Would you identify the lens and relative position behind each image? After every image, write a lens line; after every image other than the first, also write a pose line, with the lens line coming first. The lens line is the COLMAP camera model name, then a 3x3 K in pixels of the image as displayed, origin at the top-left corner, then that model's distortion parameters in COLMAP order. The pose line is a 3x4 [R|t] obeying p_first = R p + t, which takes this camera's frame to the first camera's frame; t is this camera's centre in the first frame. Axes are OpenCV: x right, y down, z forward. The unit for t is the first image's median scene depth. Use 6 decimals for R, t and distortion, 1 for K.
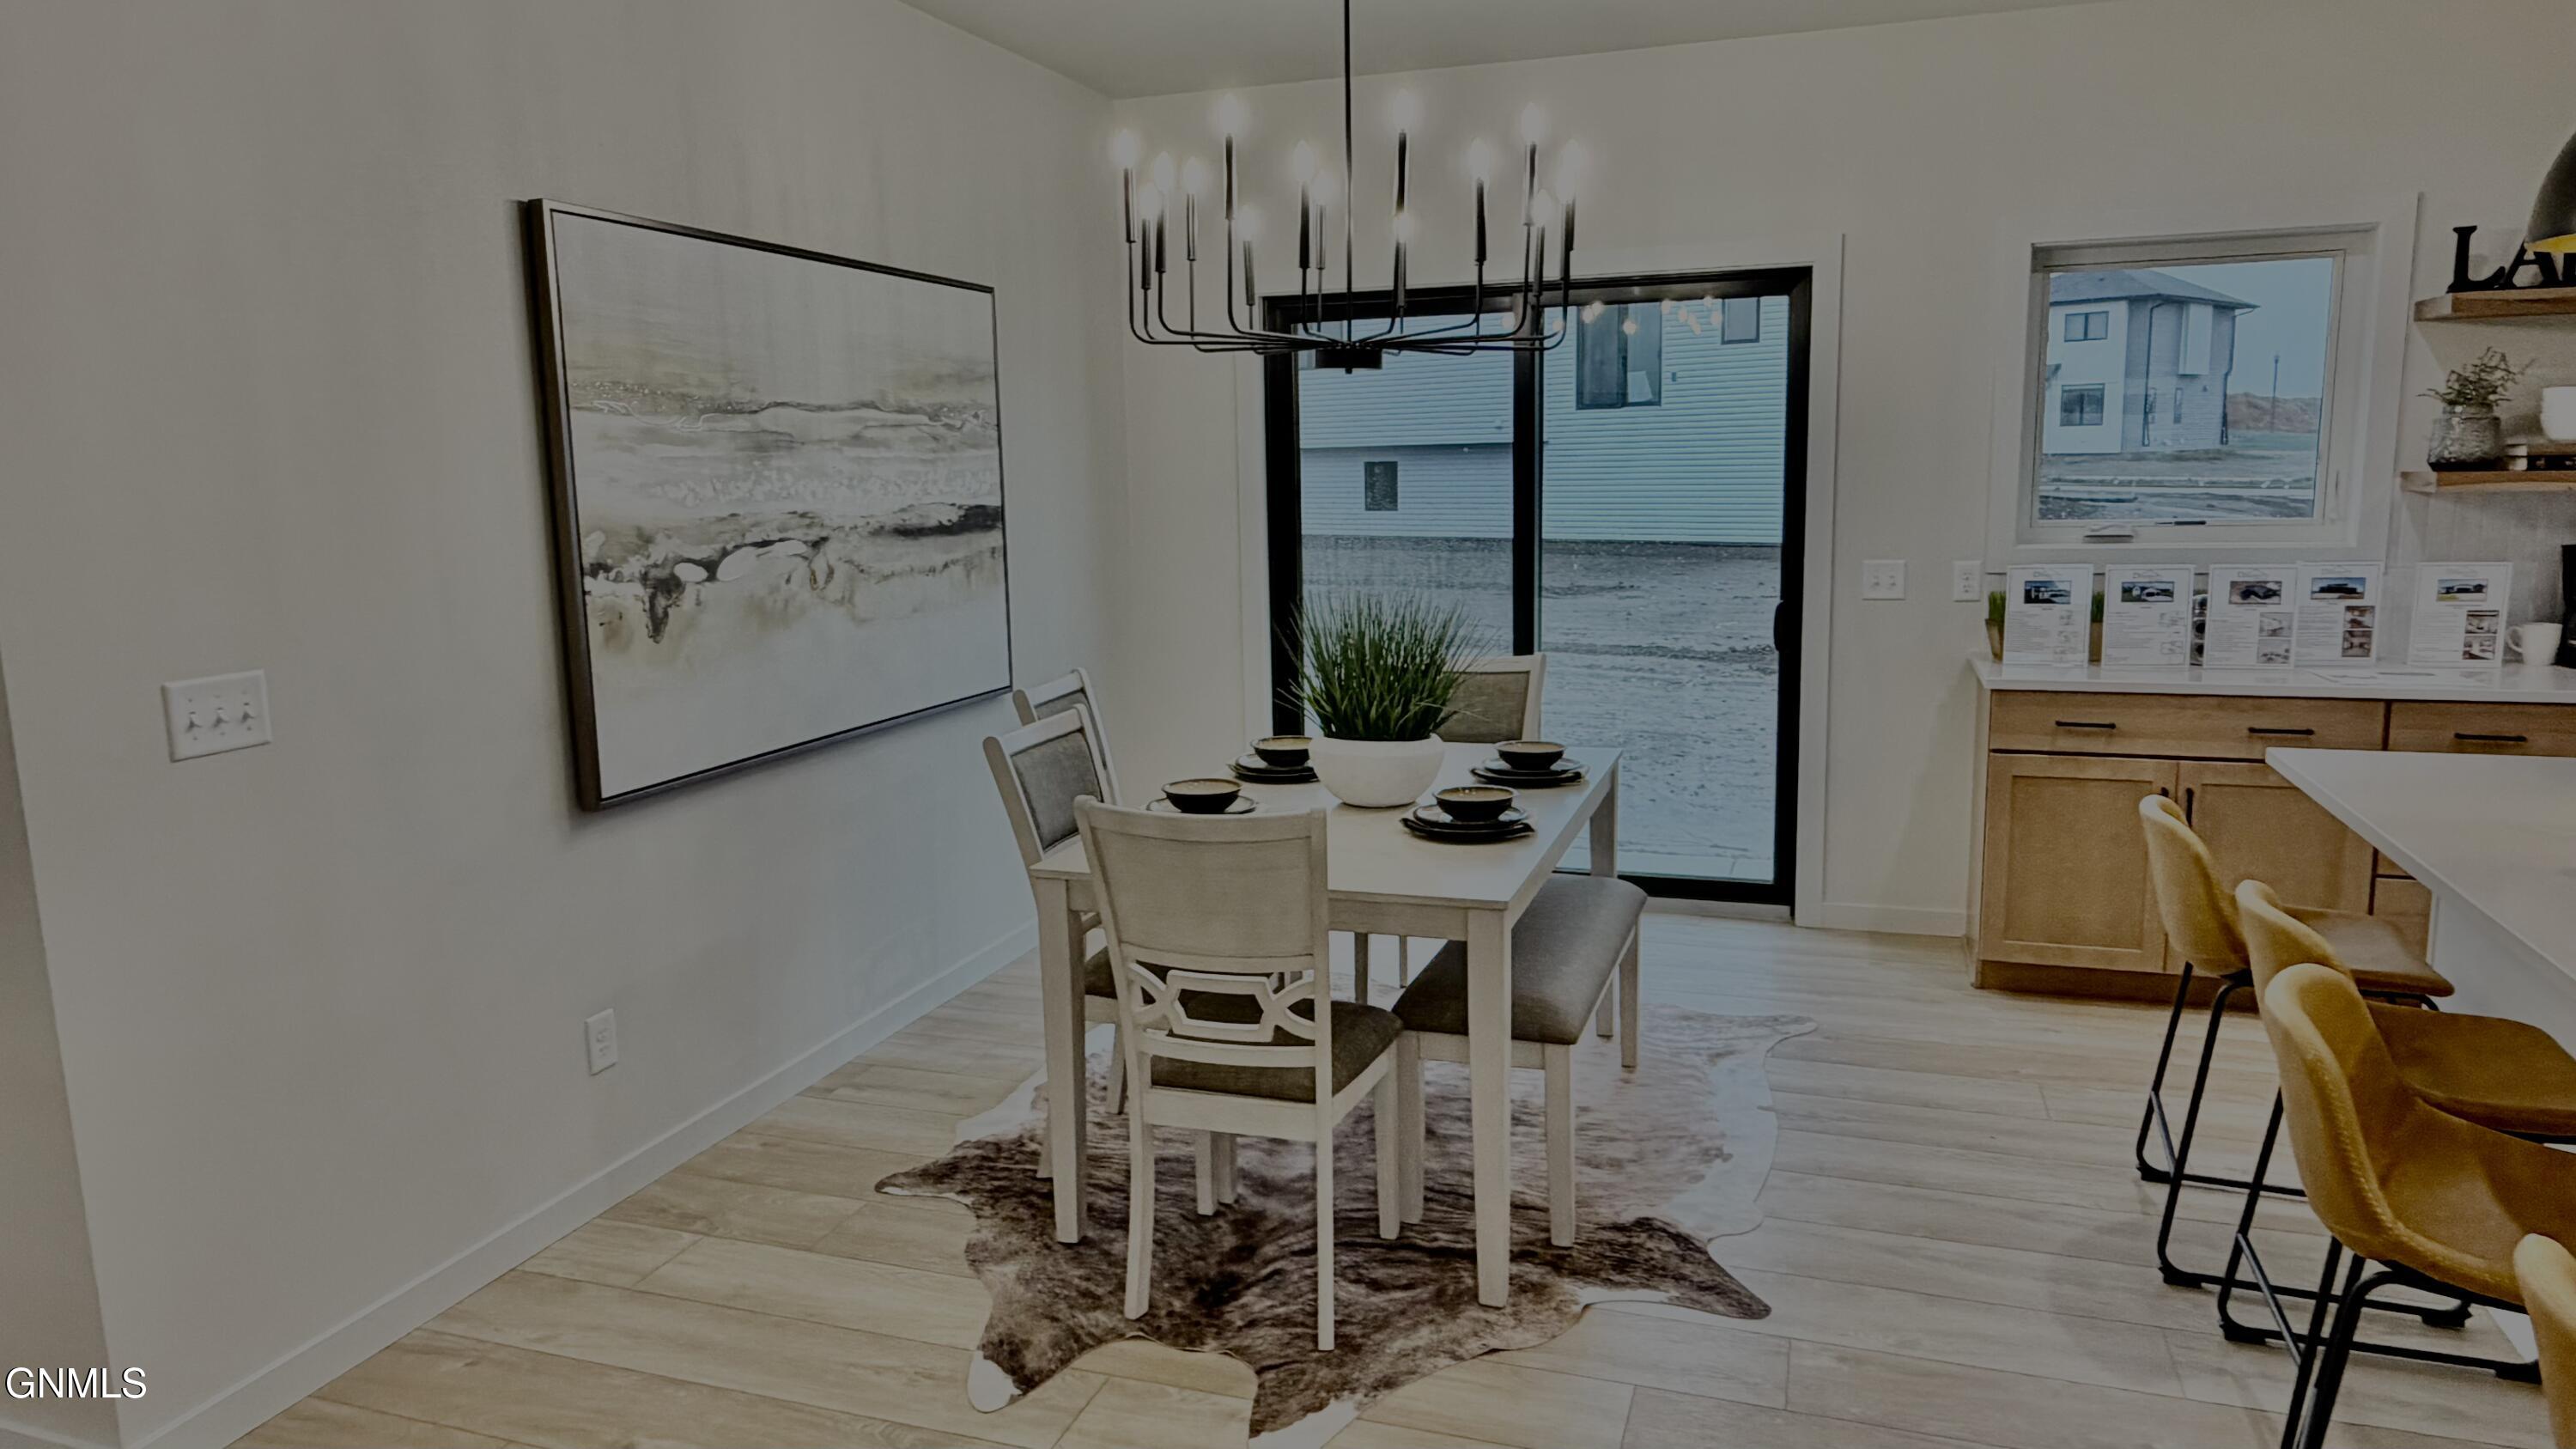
lens RADIAL K [[1650.9, 0, 1261.6], [0, 1650.9, 715.3], [0, 0, 1]] dist [-0.000680, 0.003036]
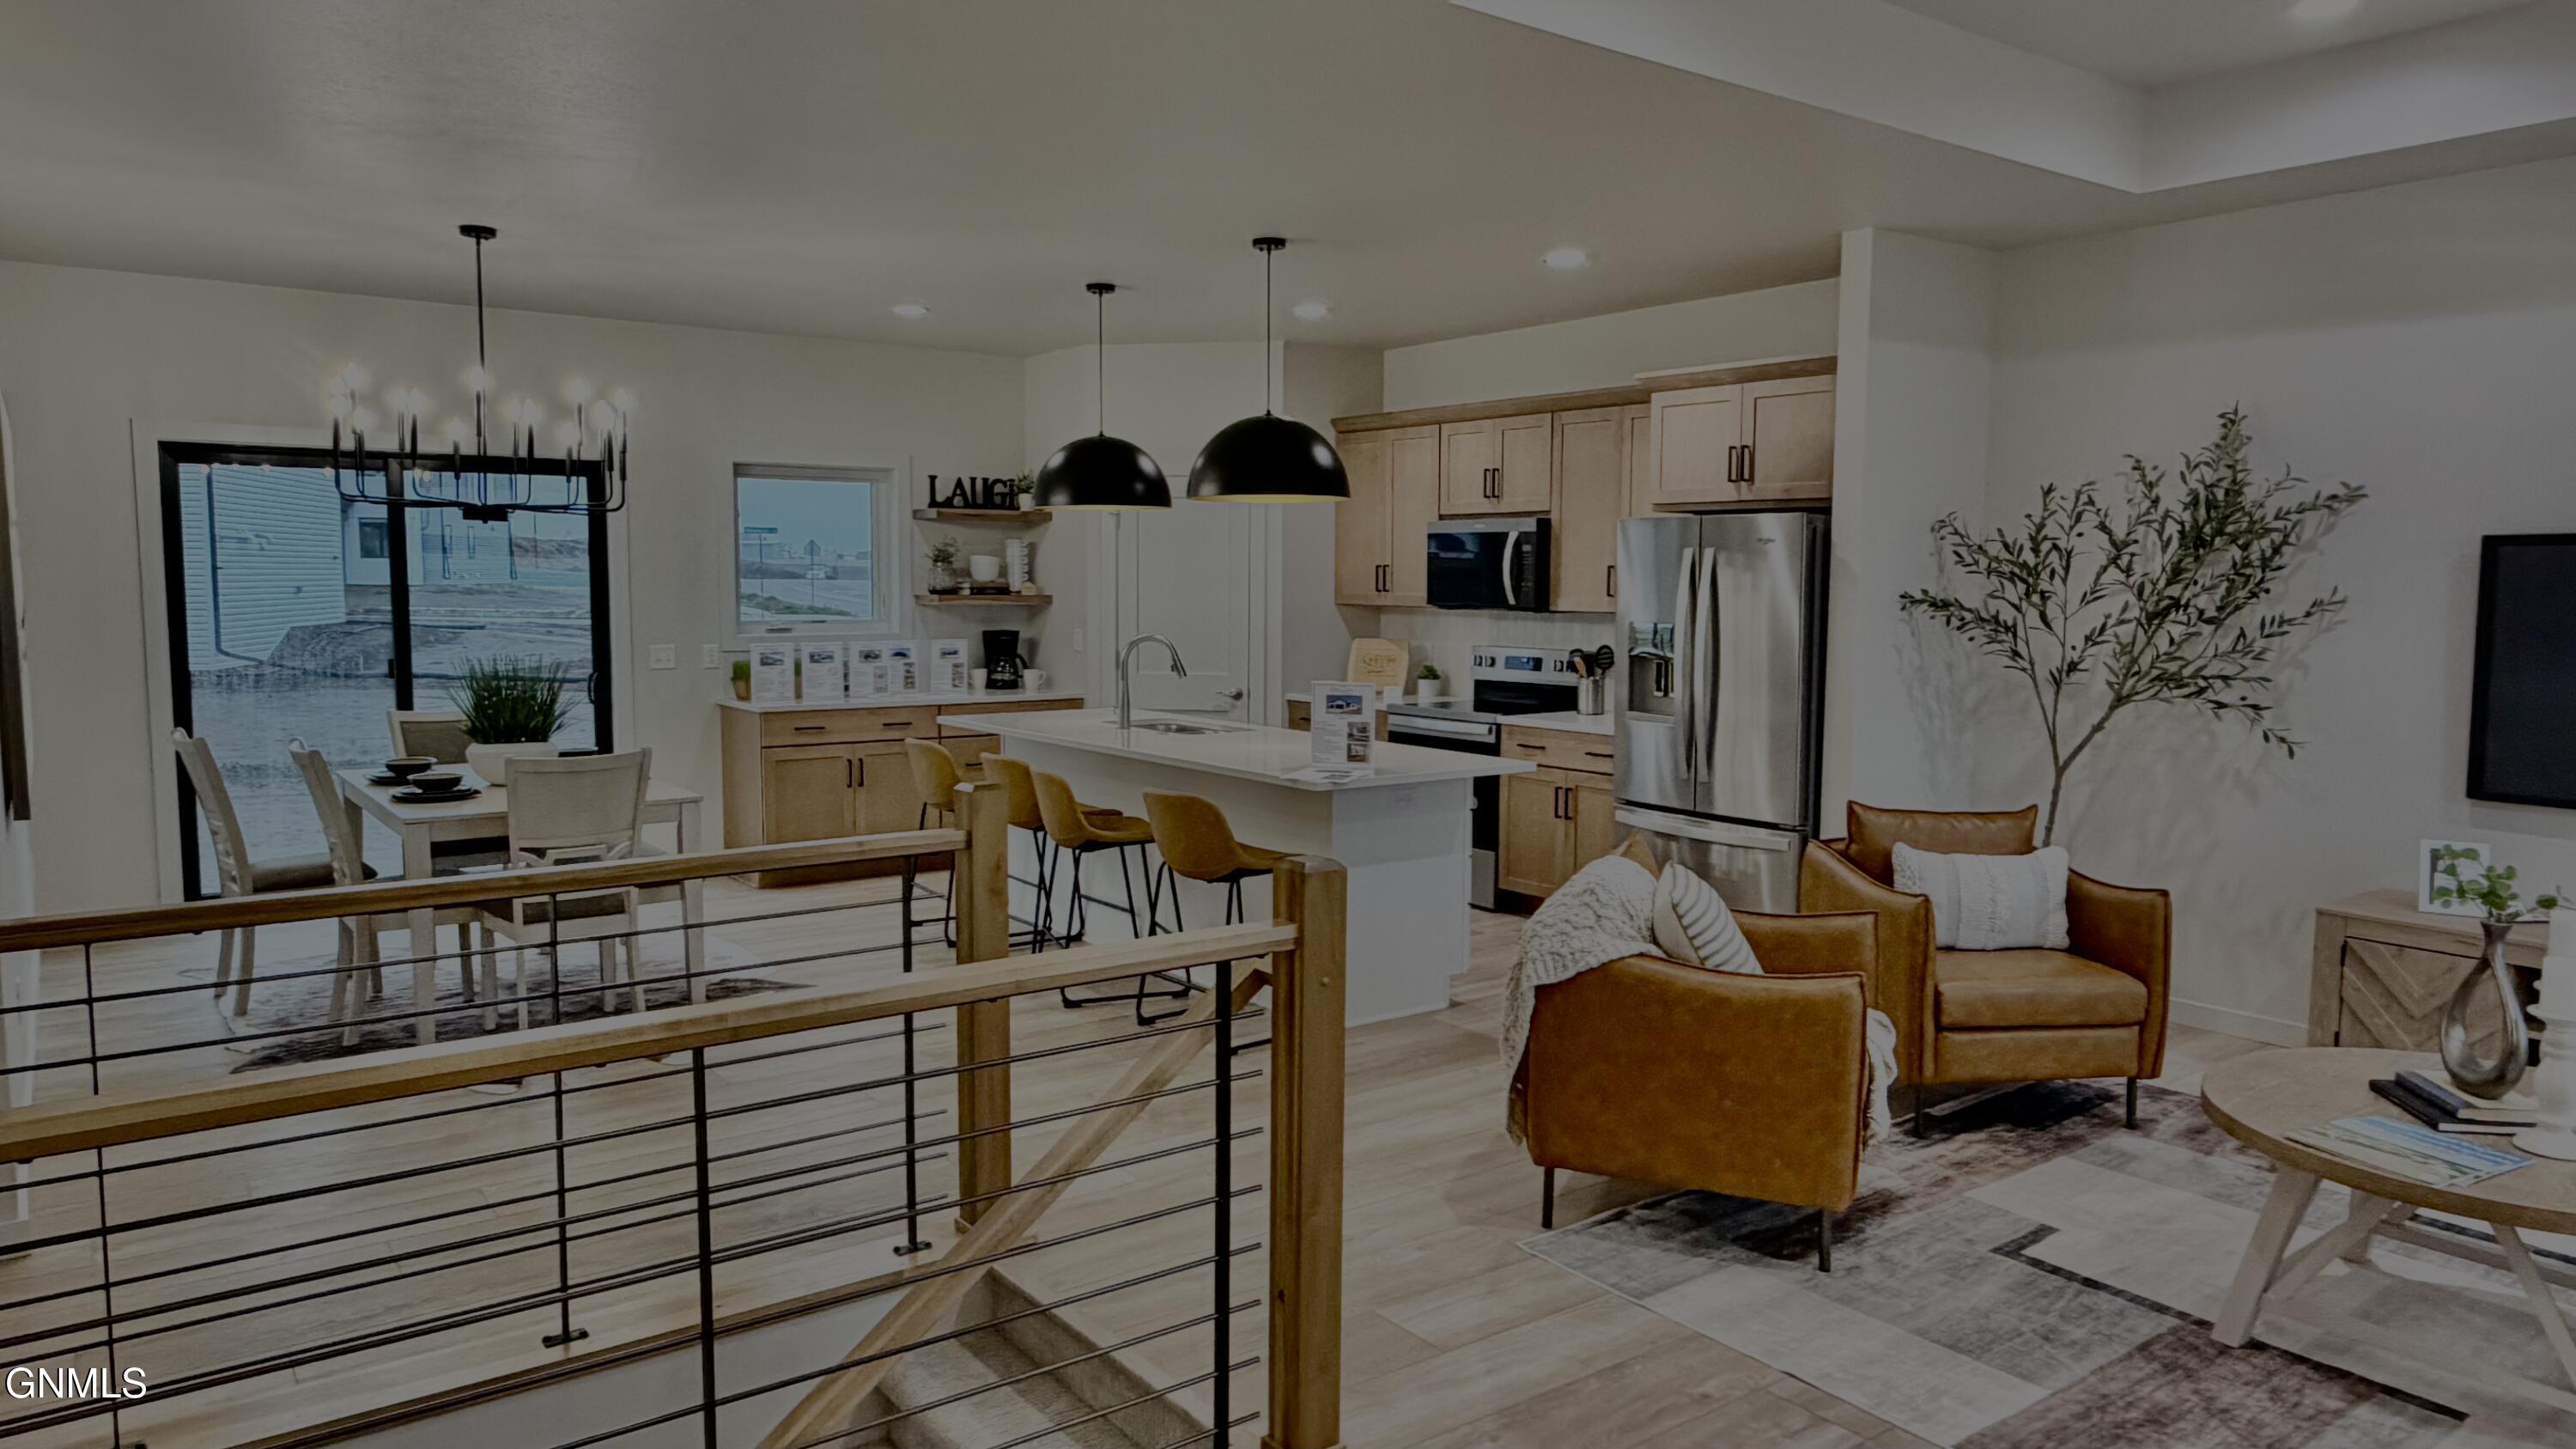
lens RADIAL K [[1650.9, 0, 1289.1], [0, 1650.9, 728.3], [0, 0, 1]] dist [-0.000680, 0.003036]
pose [[0.559388, -0.051767, 0.827288, -0.755541], [0.110905, 0.993748, -0.012807, 0.092533], [-0.821453, 0.098915, 0.561632, -0.491492]]
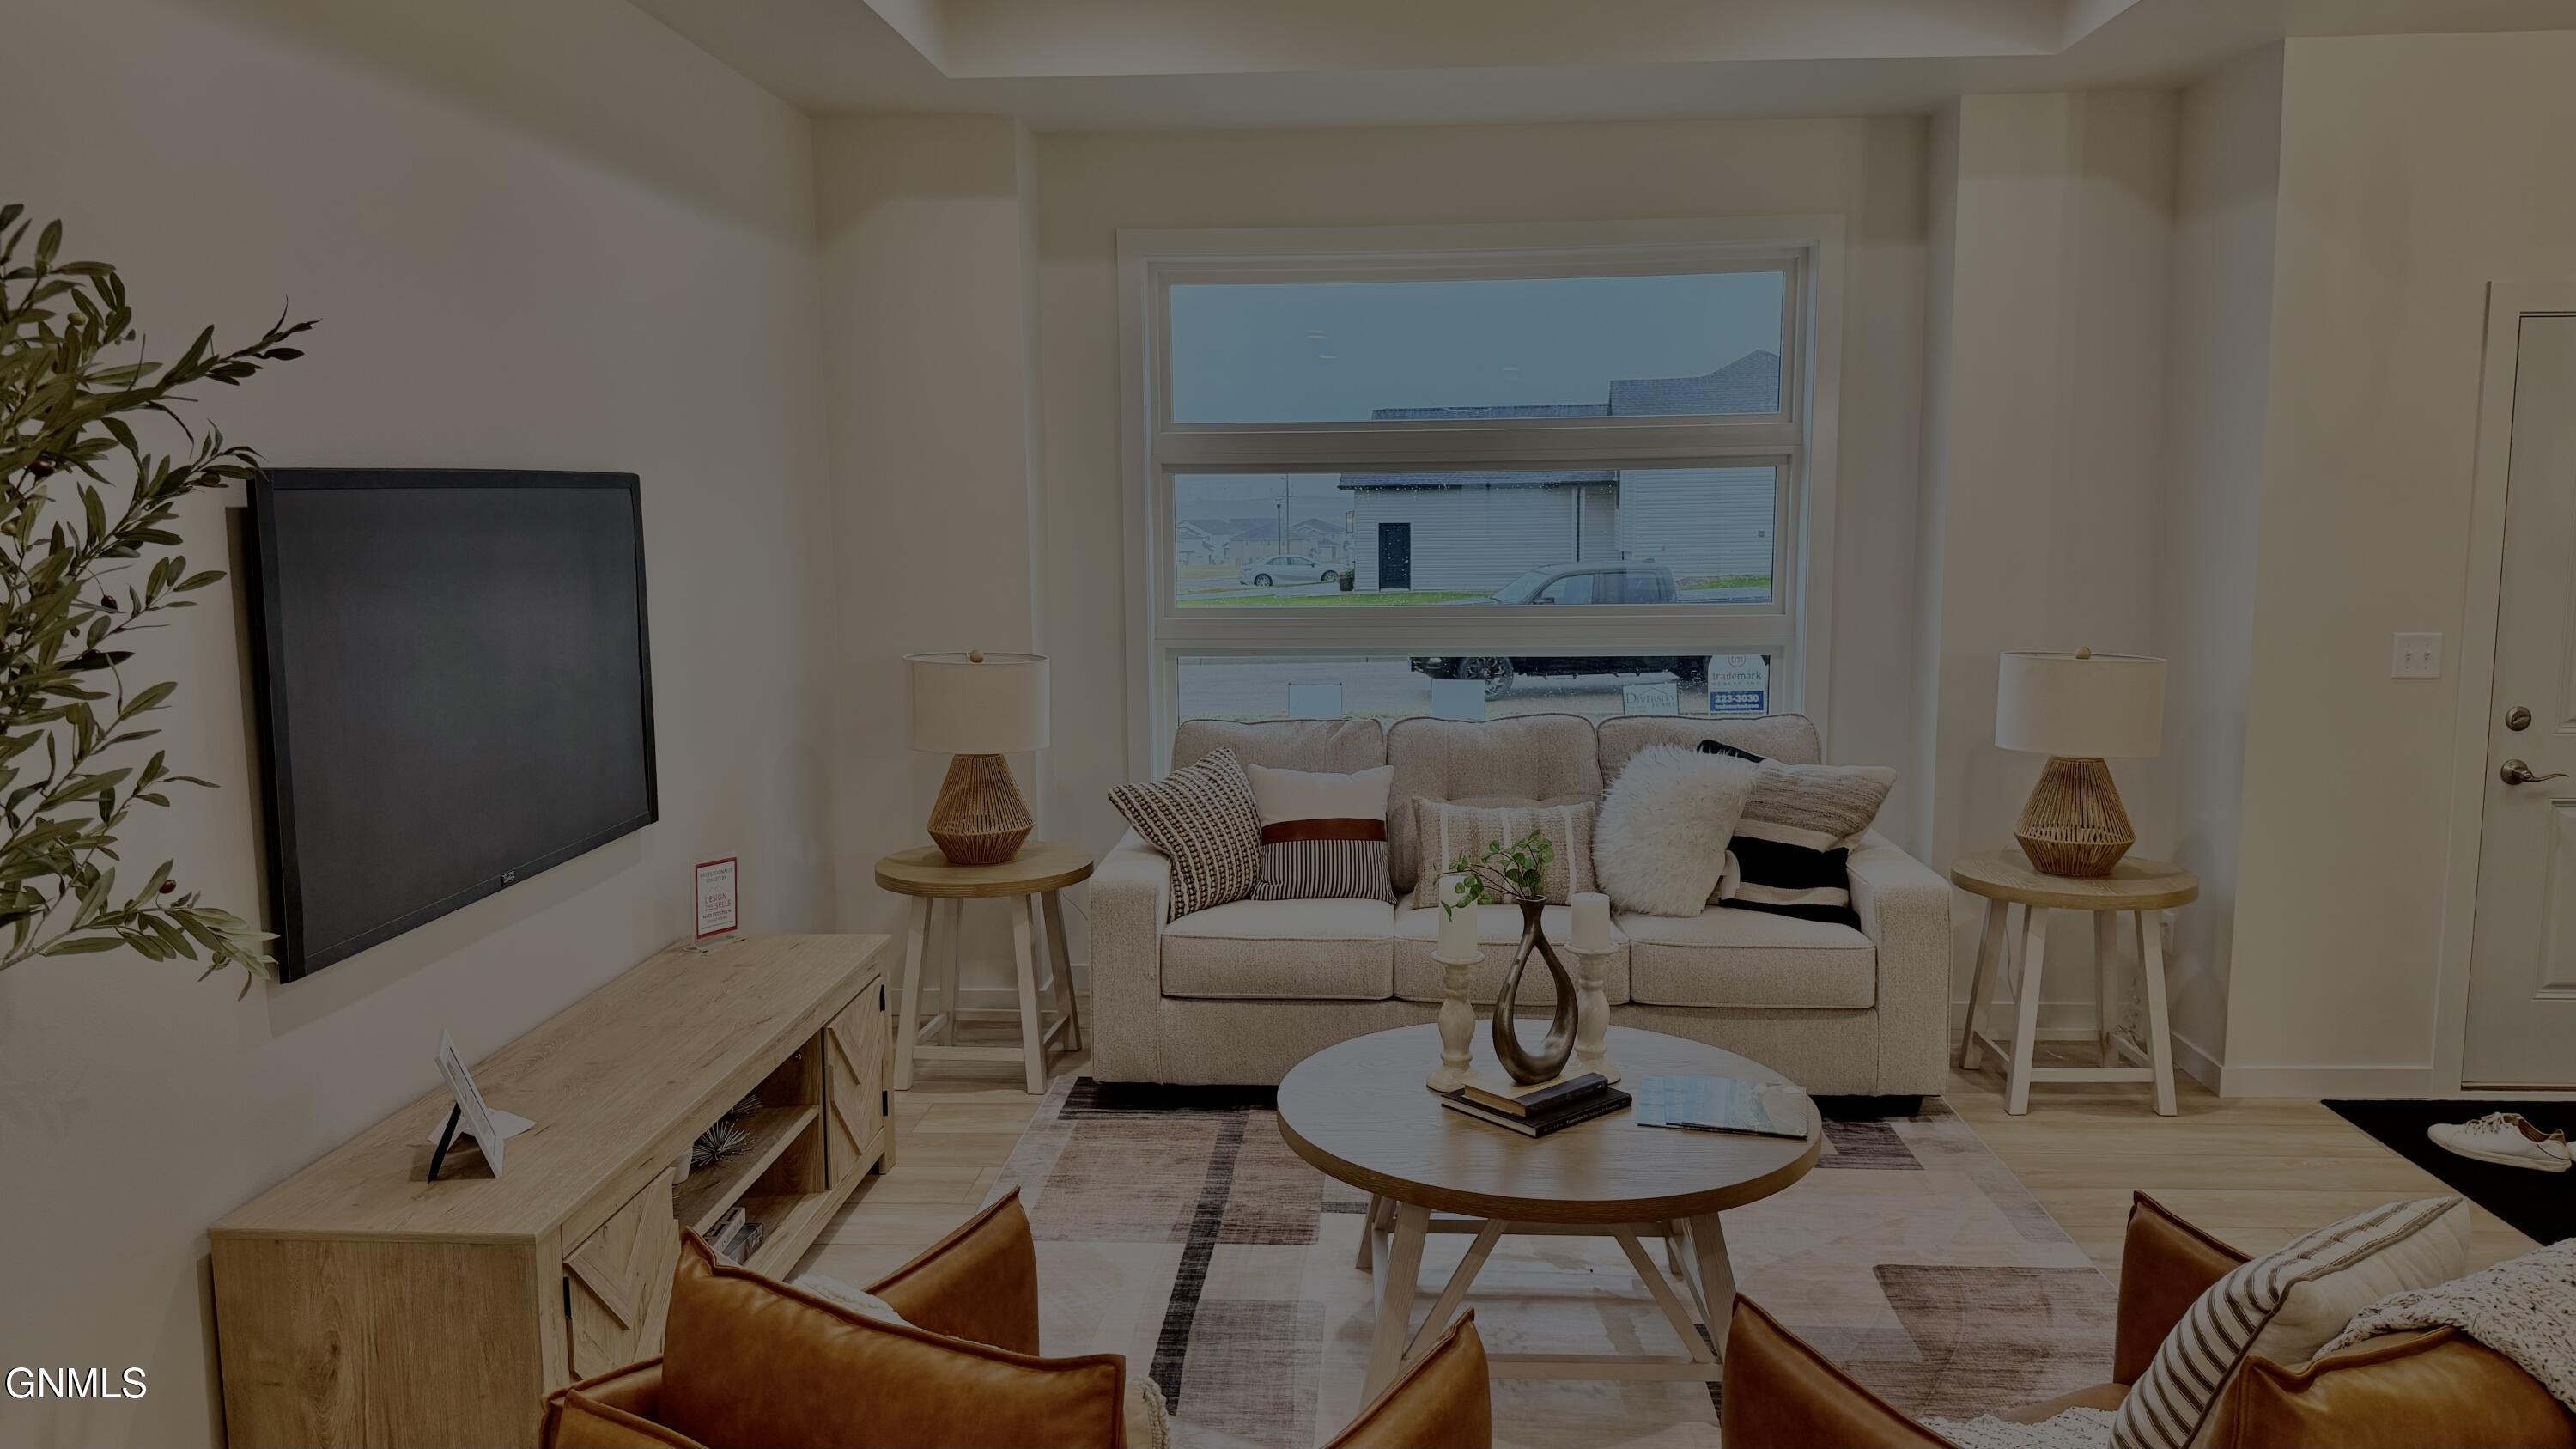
lens RADIAL K [[1799.3, 0, 1280.7], [0, 1799.3, 732.0], [0, 0, 1]] dist [0.015931, -0.007553]
pose [[-0.964169, 0.067597, -0.256531, 0.534369], [-0.009025, 0.958075, 0.286376, -0.064163], [0.265134, 0.278430, -0.923136, 0.185156]]
